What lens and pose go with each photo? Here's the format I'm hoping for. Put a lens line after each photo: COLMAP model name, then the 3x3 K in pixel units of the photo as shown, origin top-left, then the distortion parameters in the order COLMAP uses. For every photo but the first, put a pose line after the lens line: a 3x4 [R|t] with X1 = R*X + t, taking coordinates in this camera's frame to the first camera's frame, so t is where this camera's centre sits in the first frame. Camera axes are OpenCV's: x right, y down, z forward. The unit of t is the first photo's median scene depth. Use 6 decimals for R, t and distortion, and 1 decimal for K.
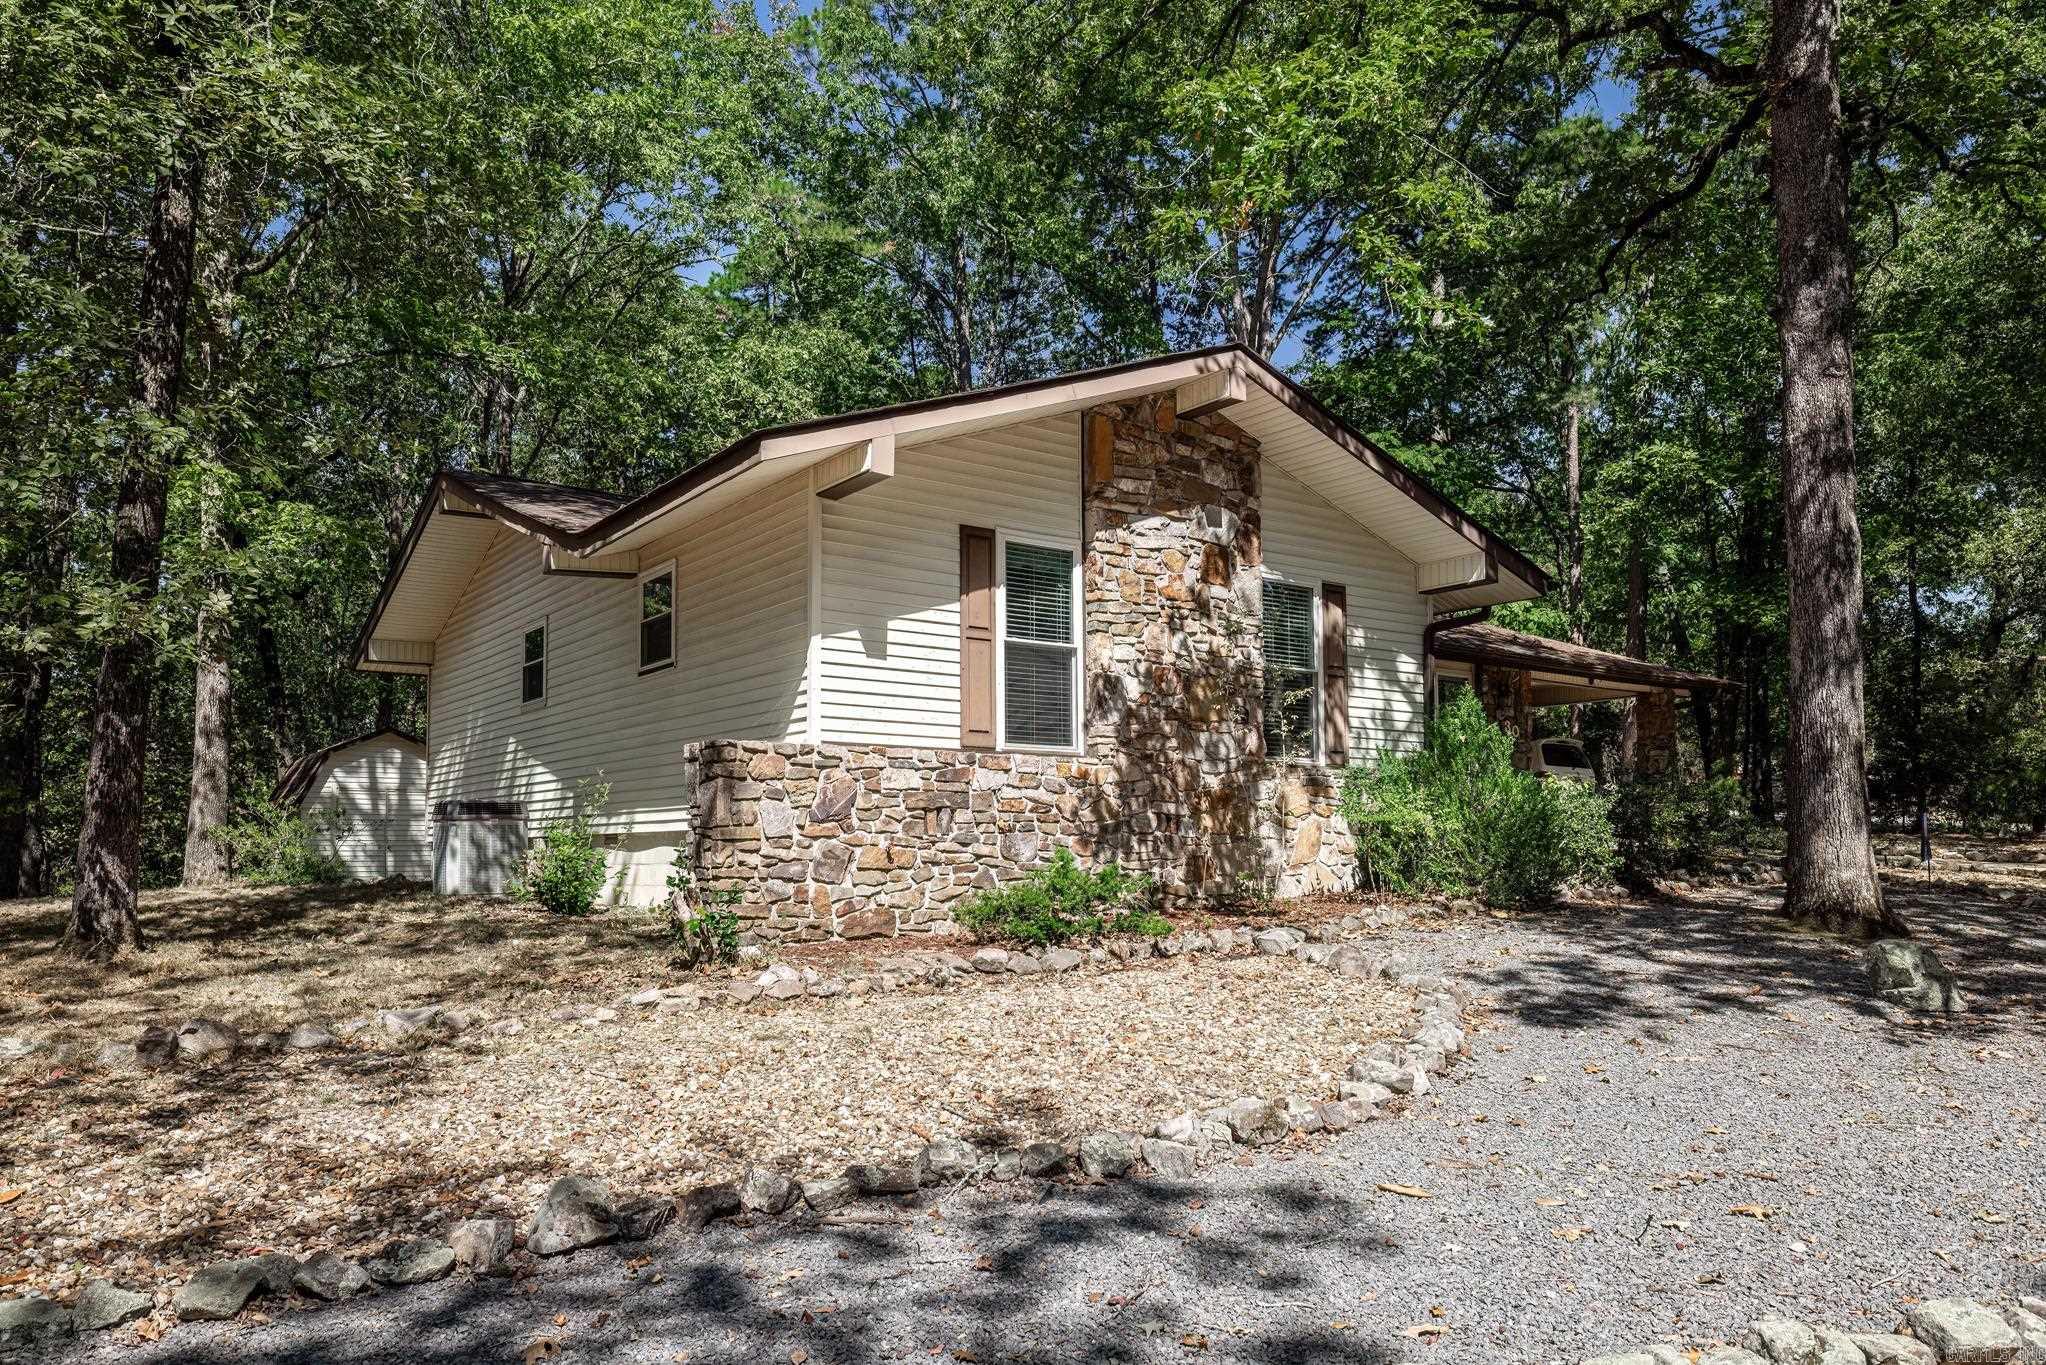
lens RADIAL K [[1386.3, 0, 1024.0], [0, 1386.3, 690.5], [0, 0, 1]] dist [-0.005184, -0.000931]
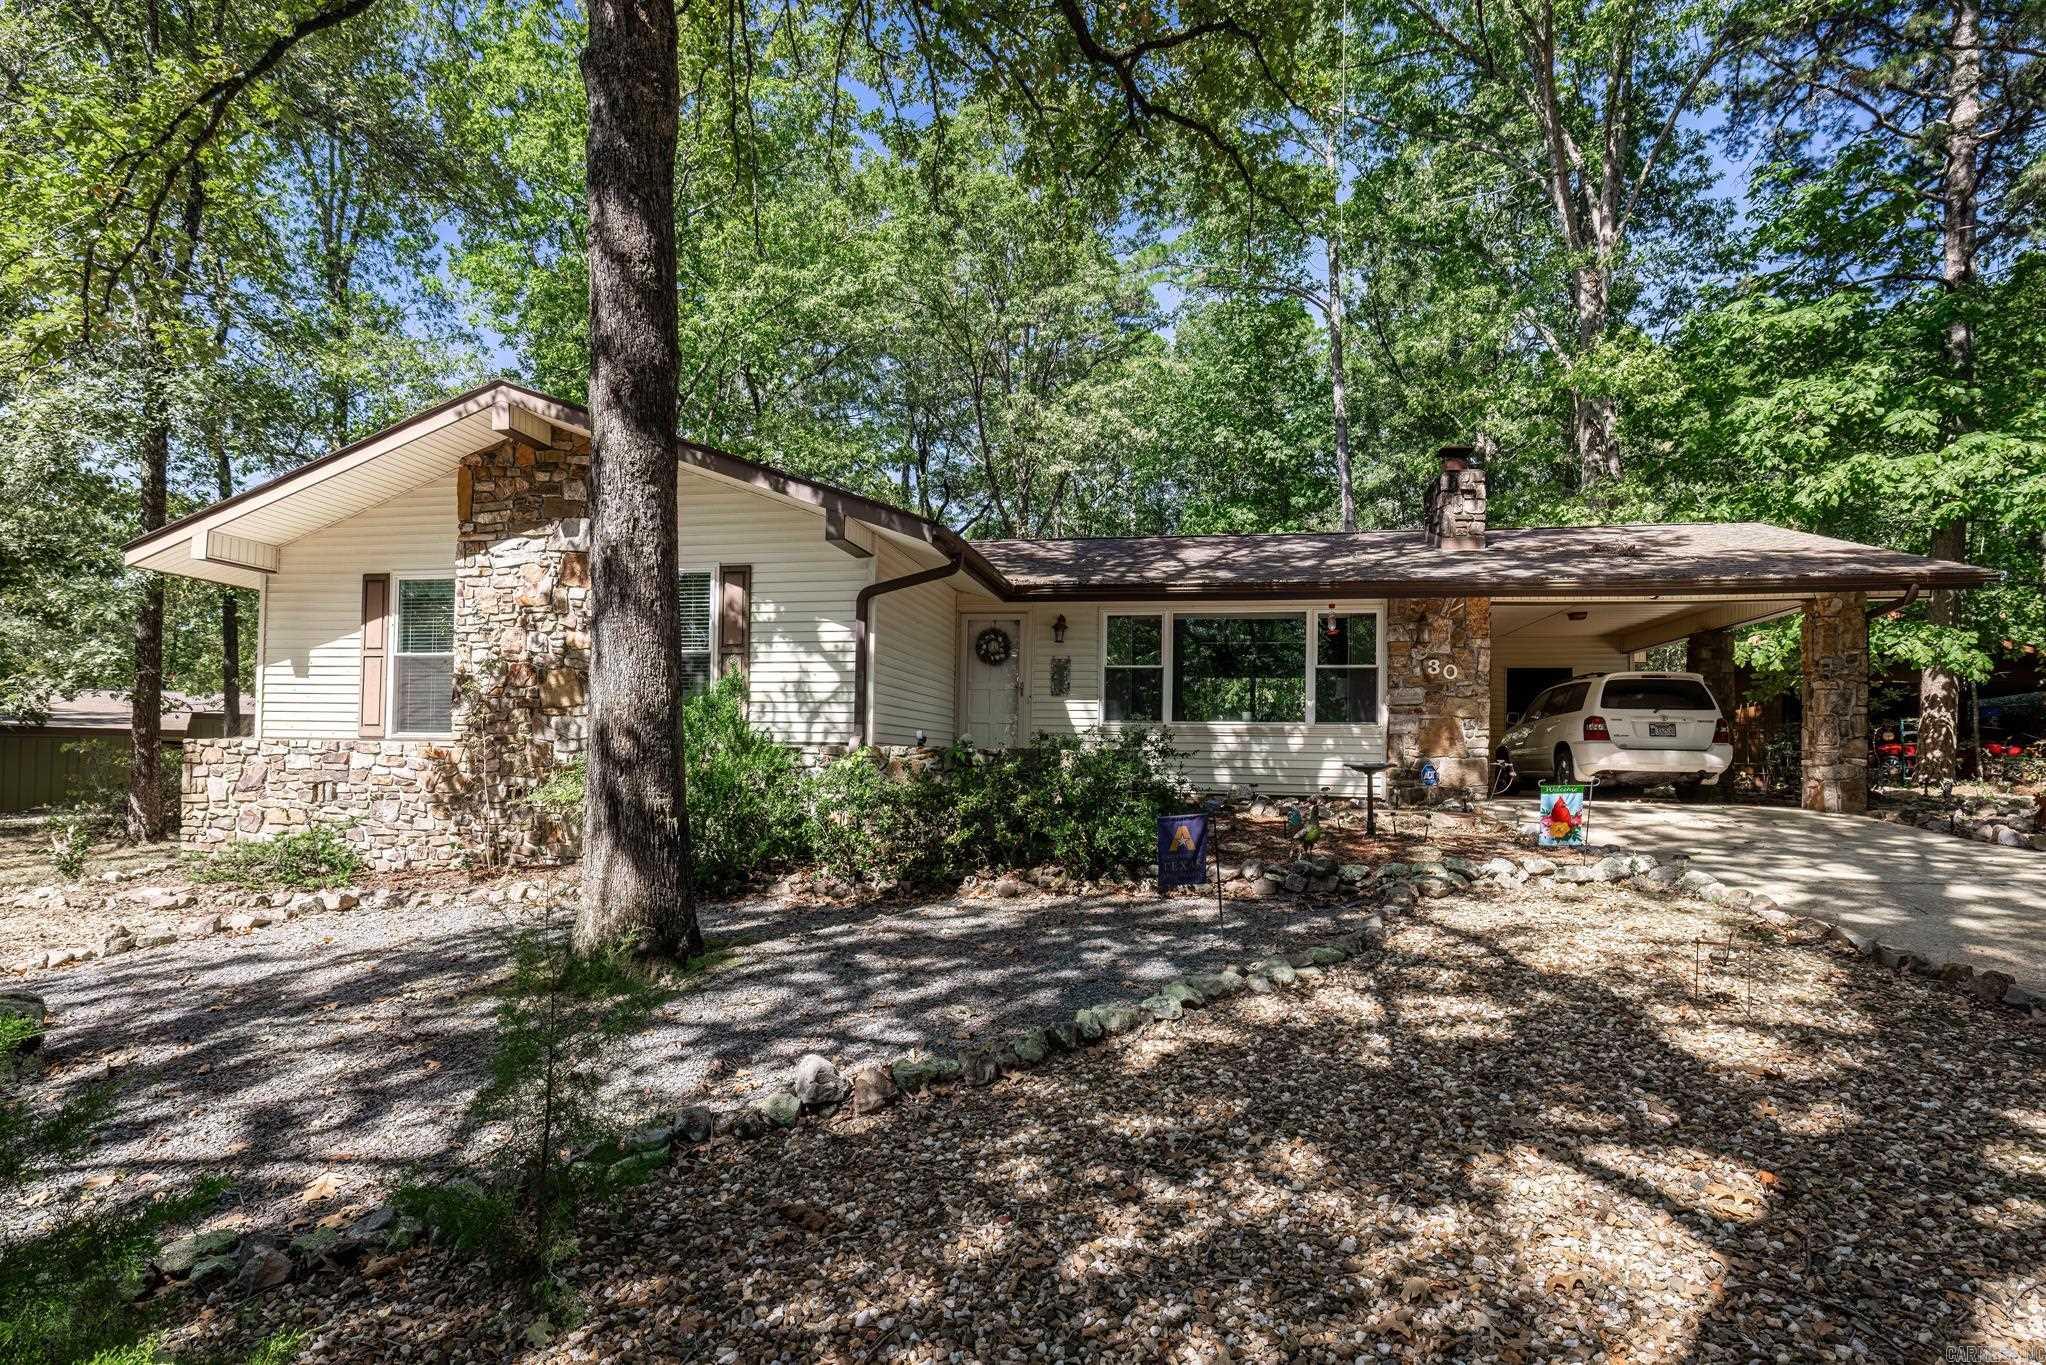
lens RADIAL K [[990.4, 0, 1022.4], [0, 990.4, 683.0], [0, 0, 1]] dist [-0.003559, -0.000040]
pose [[0.704053, -0.045849, -0.708666, 1.003757], [0.069834, 0.997547, 0.004840, 0.026137], [0.706706, -0.052897, 0.705527, 0.696137]]
